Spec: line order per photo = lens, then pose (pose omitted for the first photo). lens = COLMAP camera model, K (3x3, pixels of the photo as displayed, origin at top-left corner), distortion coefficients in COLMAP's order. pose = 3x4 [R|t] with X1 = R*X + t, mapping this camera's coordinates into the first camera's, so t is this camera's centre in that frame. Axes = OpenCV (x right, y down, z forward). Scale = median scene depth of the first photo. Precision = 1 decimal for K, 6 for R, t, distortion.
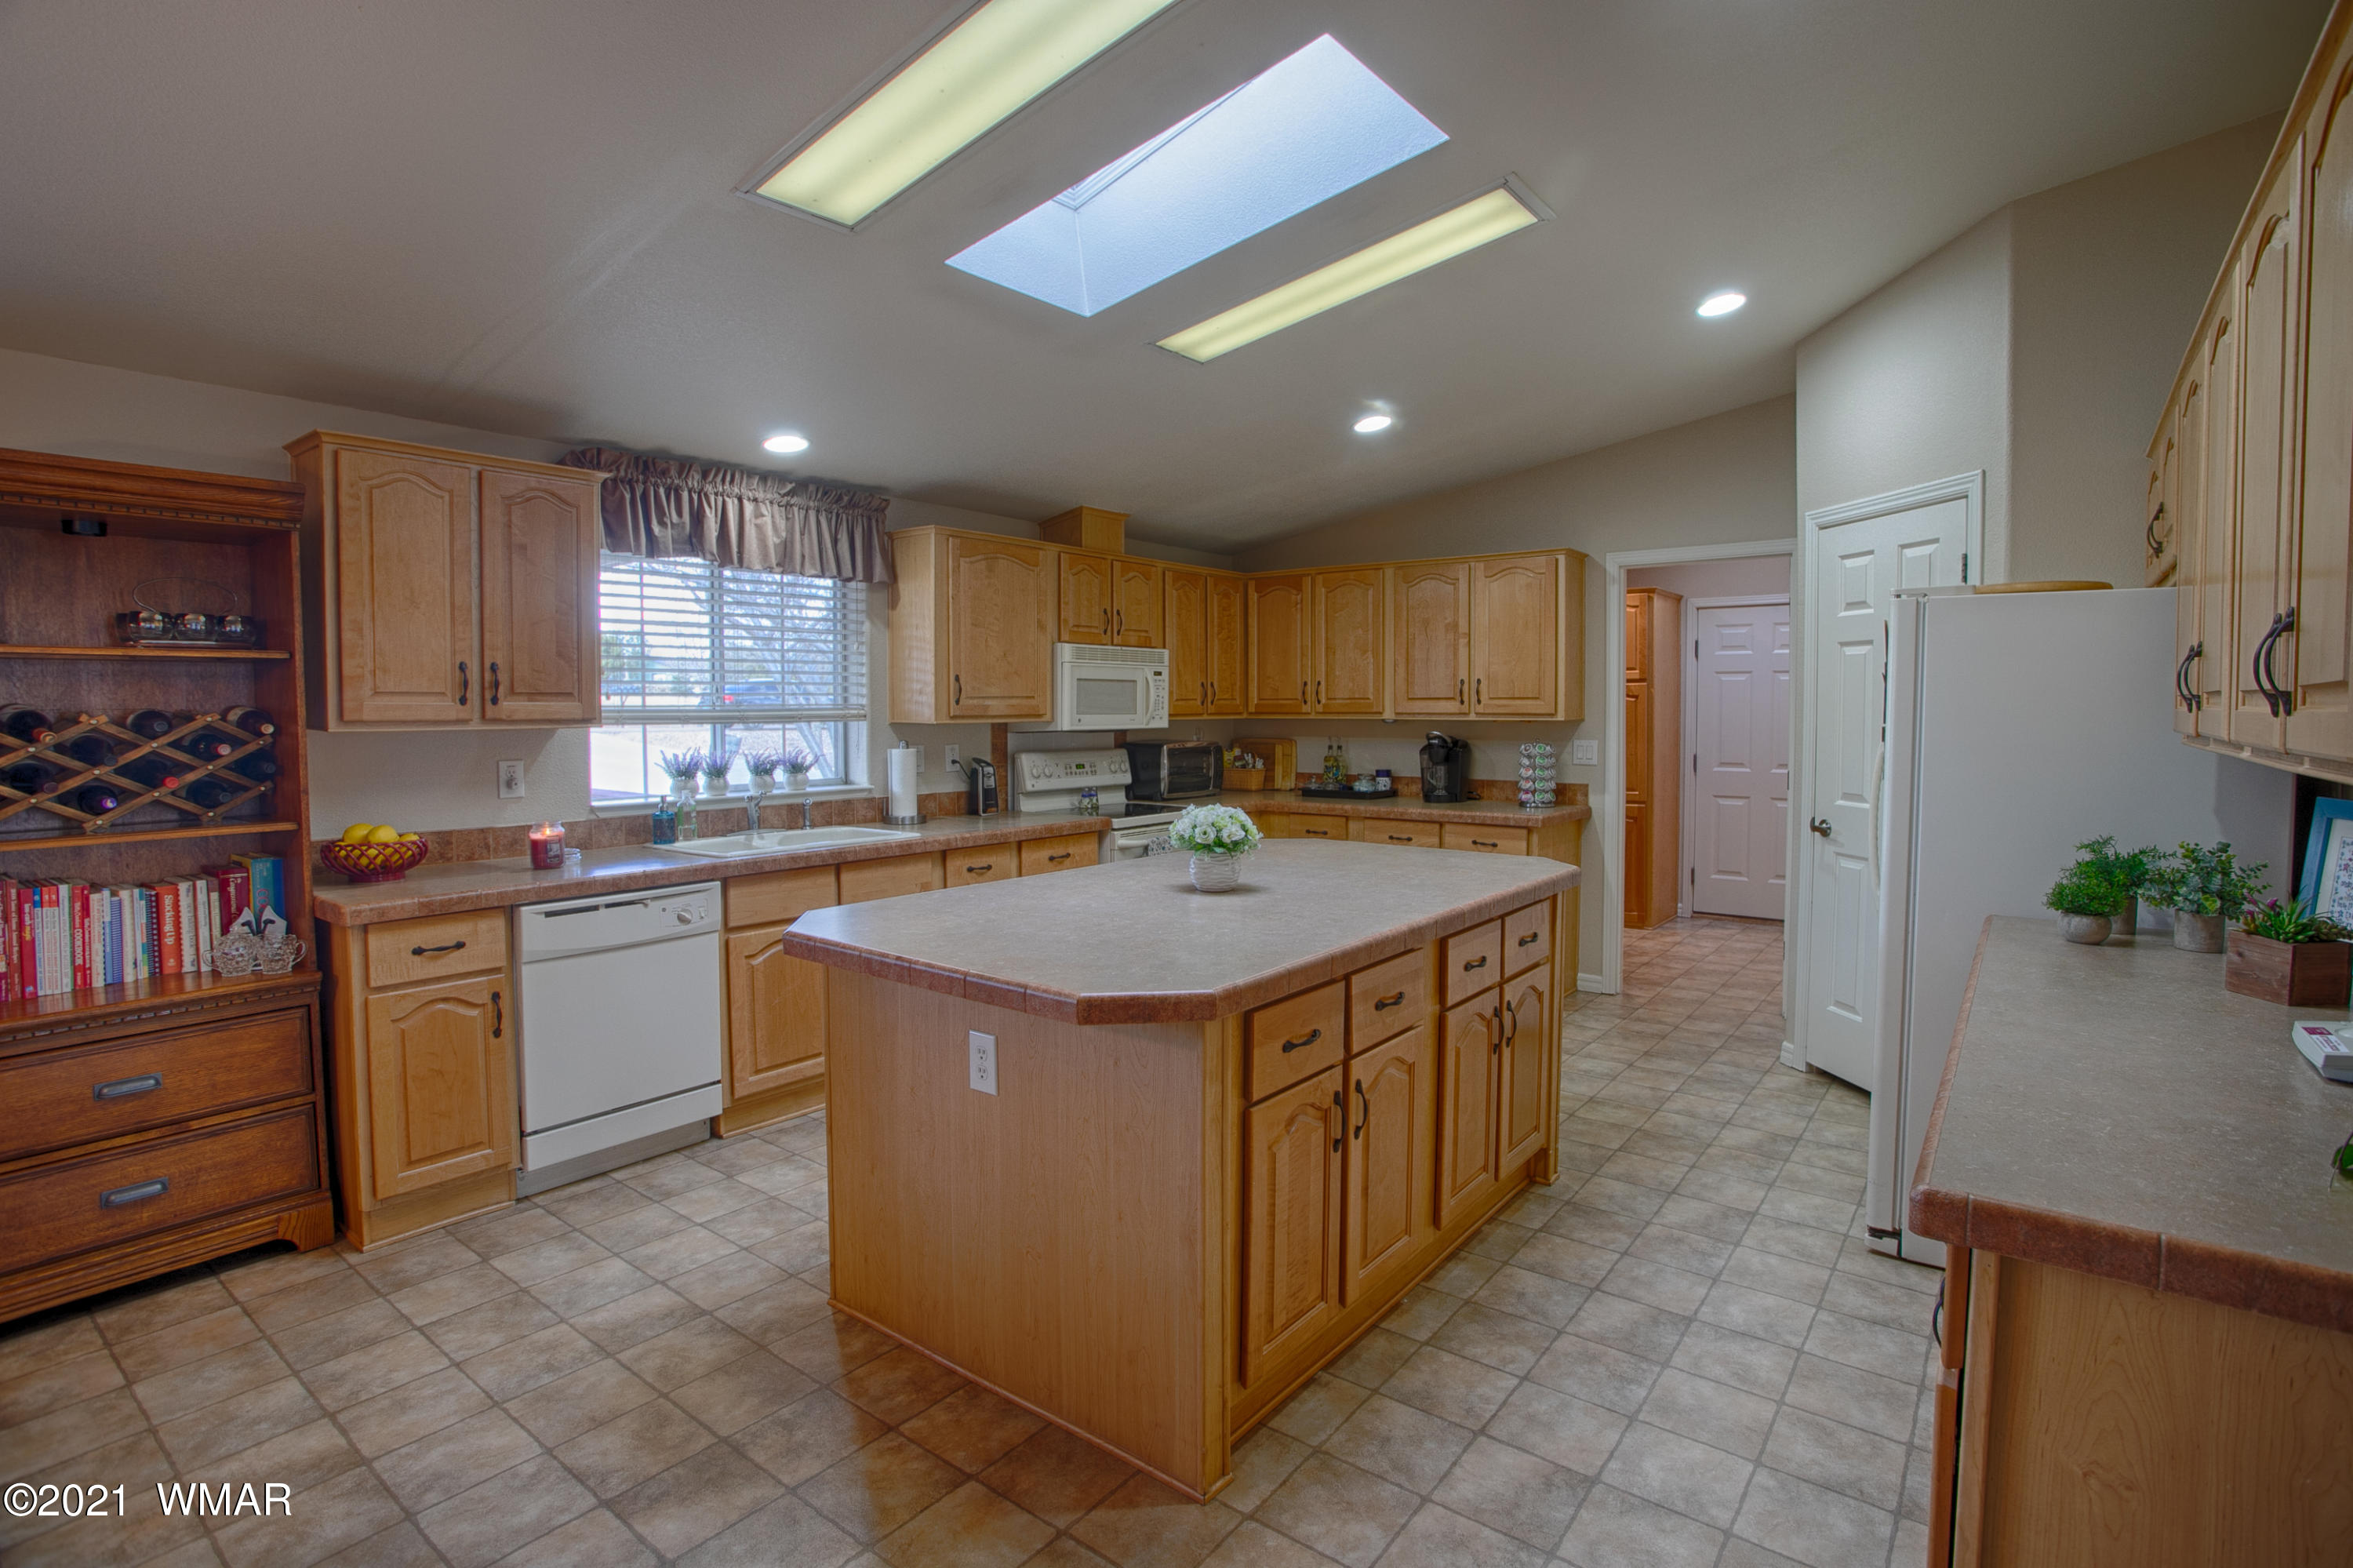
lens RADIAL K [[1144.2, 0, 1194.2], [0, 1144.2, 760.2], [0, 0, 1]] dist [-0.033786, 0.006909]
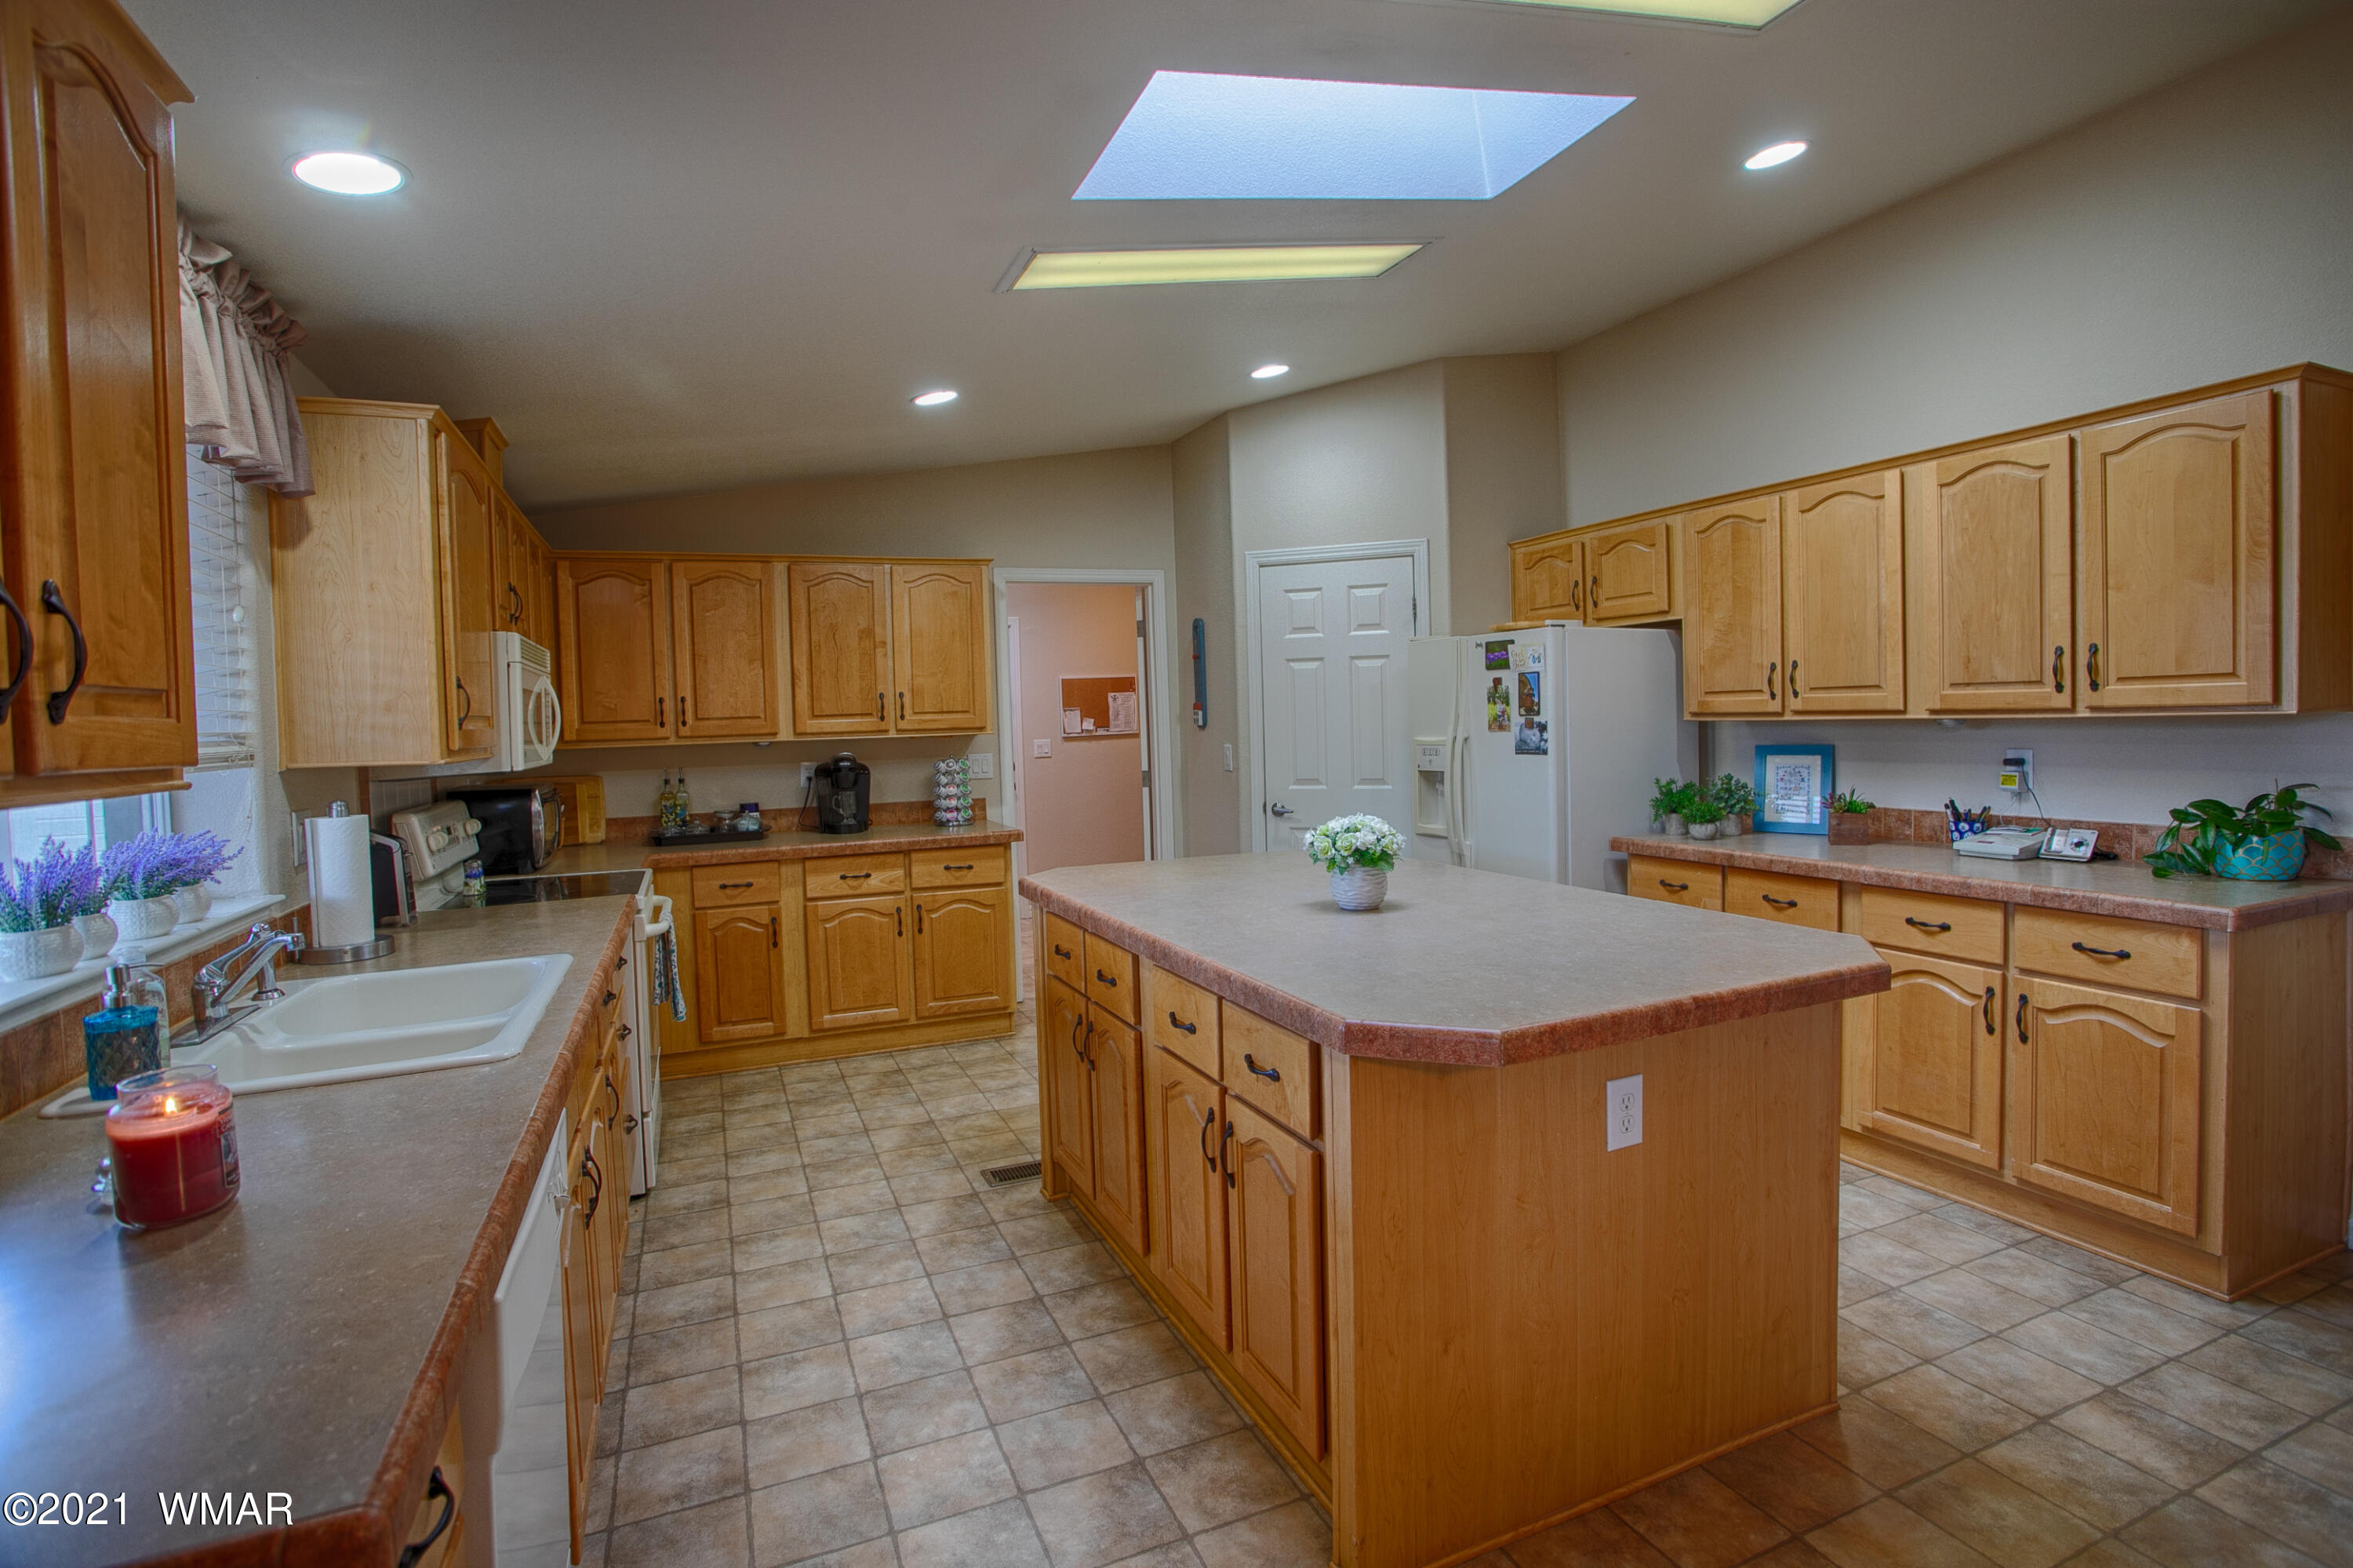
lens RADIAL K [[1144.2, 0, 1204.8], [0, 1144.2, 746.9], [0, 0, 1]] dist [-0.033786, 0.006909]
pose [[0.480460, -0.038993, 0.876149, -0.782566], [0.072739, 0.997341, 0.004498, -0.024891], [-0.873995, 0.061569, 0.482019, 0.619065]]
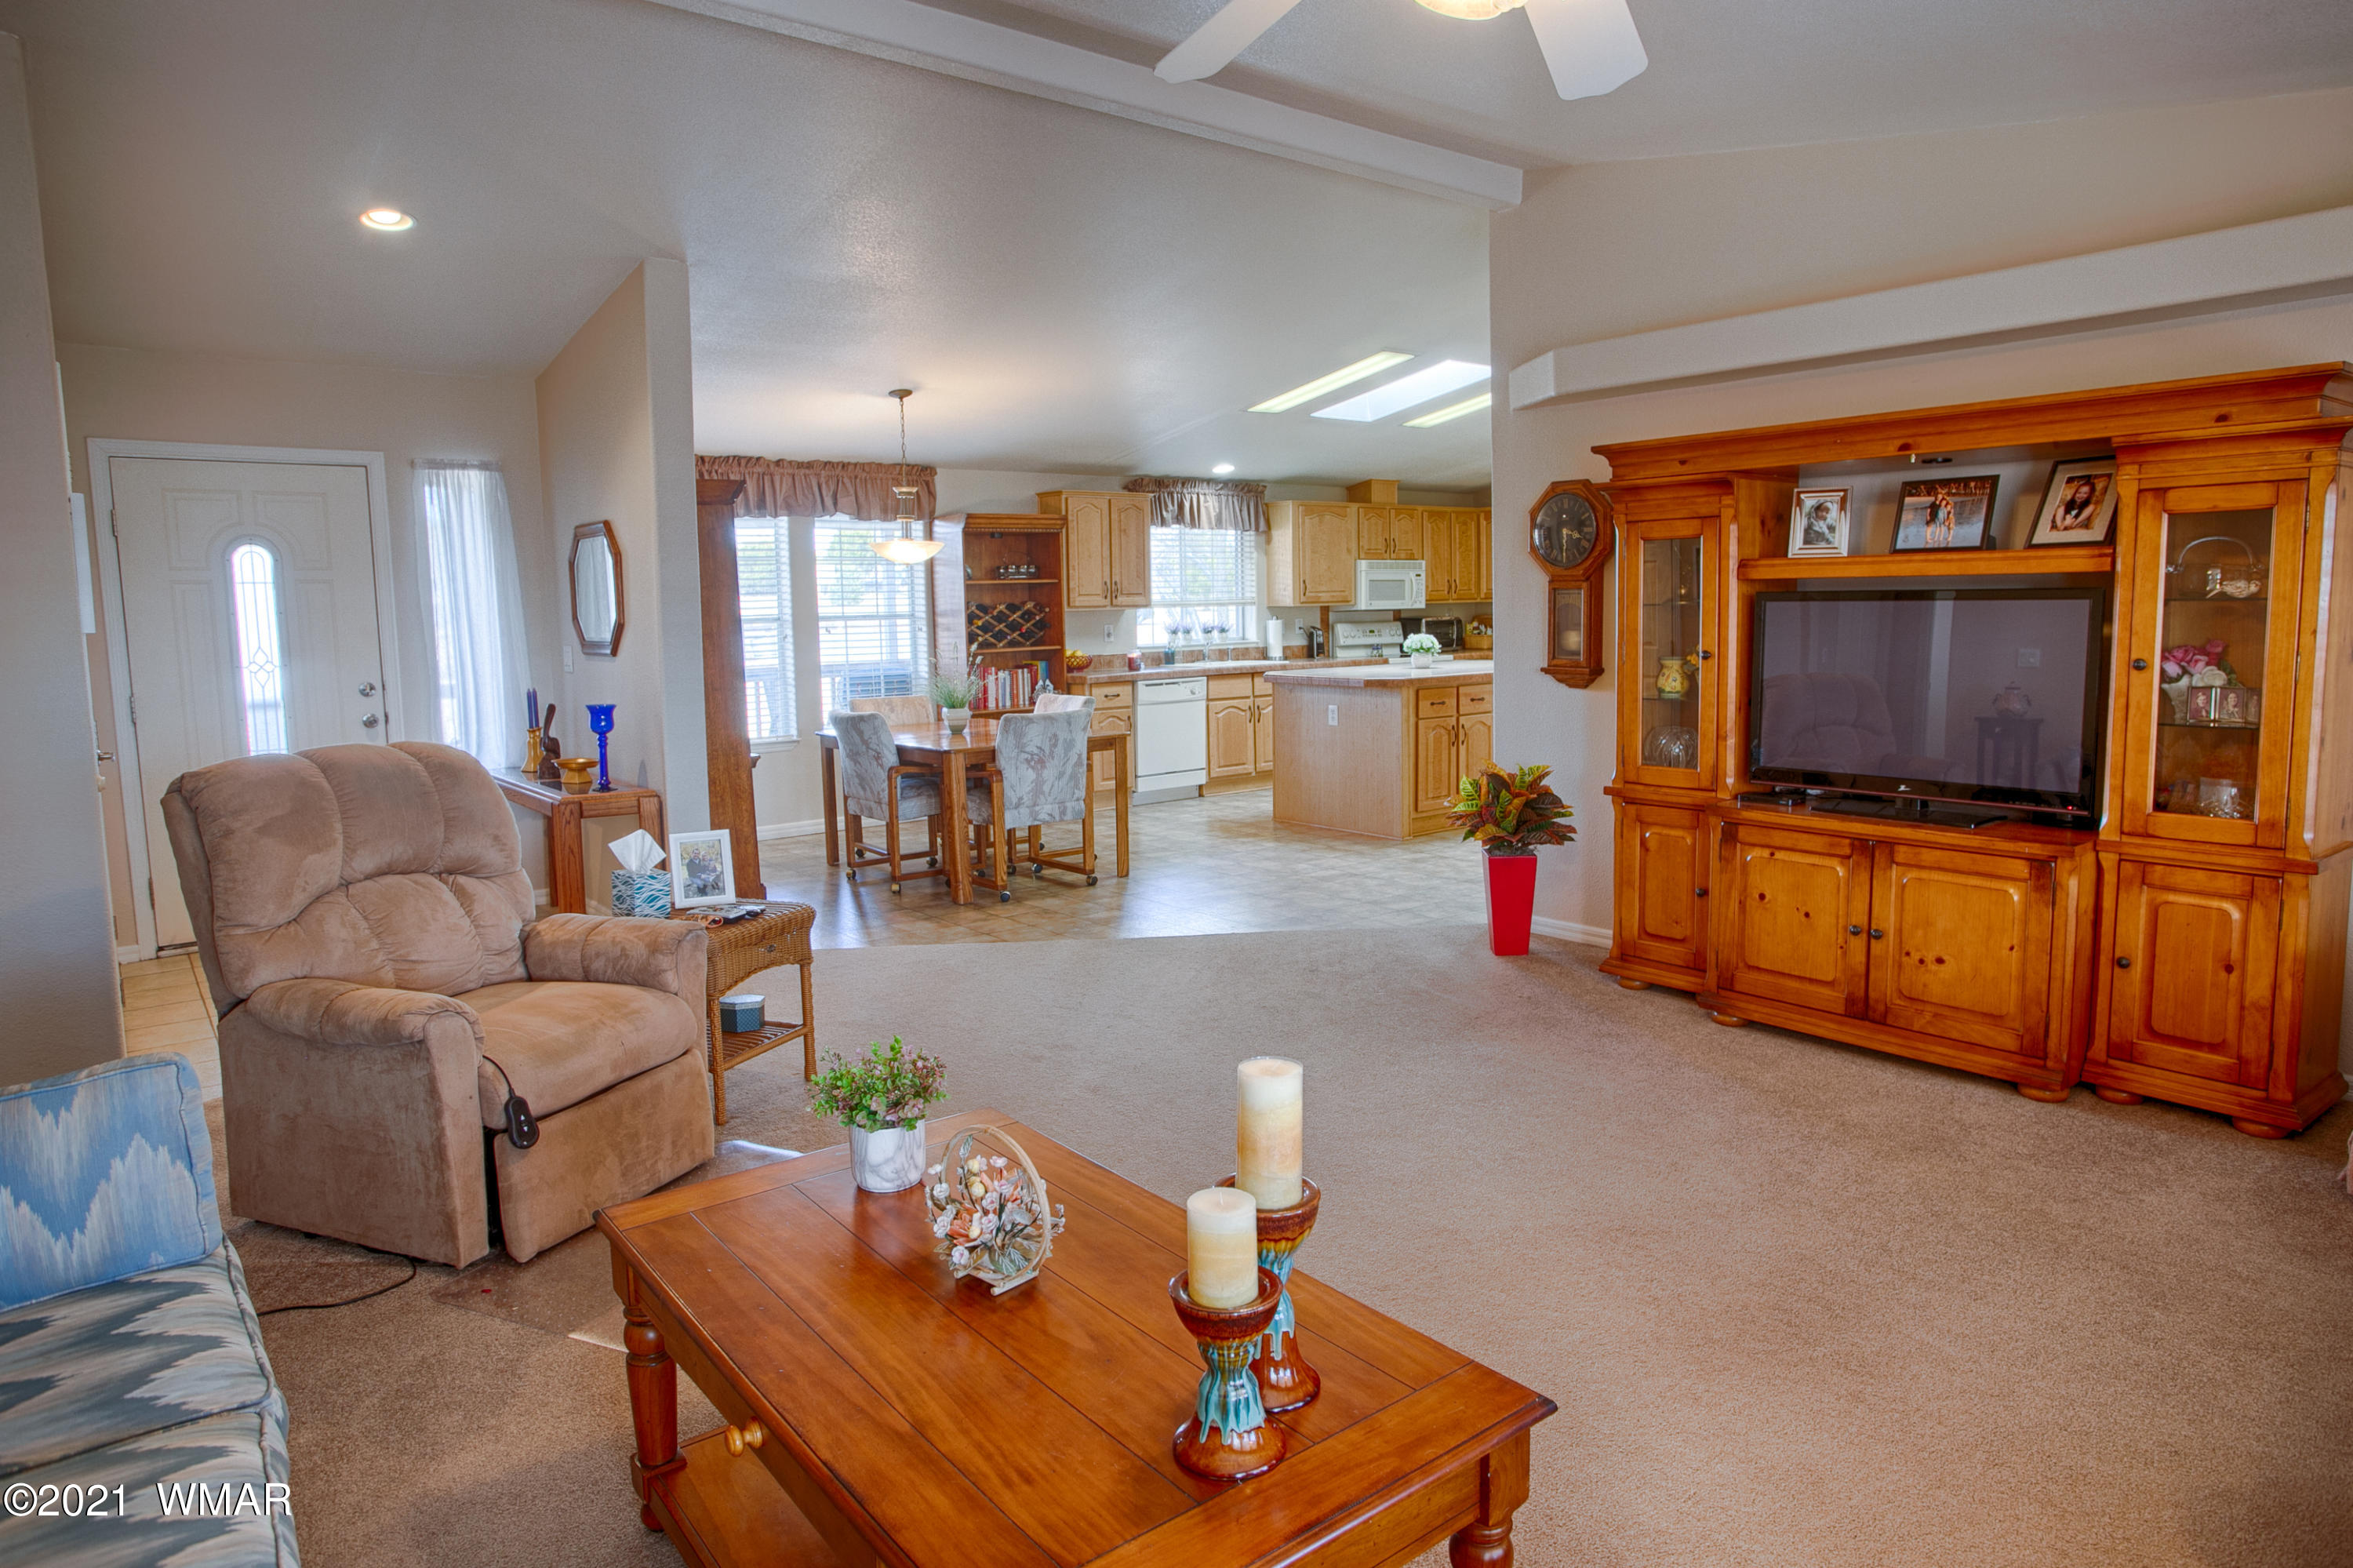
lens RADIAL K [[1411.0, 0, 1171.3], [0, 1411.0, 763.2], [0, 0, 1]] dist [-0.020016, 0.011752]
pose [[0.968551, 0.008133, -0.248681, 0.233998], [0.008654, 0.997760, 0.066335, 0.103132], [0.248663, -0.066401, 0.966311, -1.929651]]
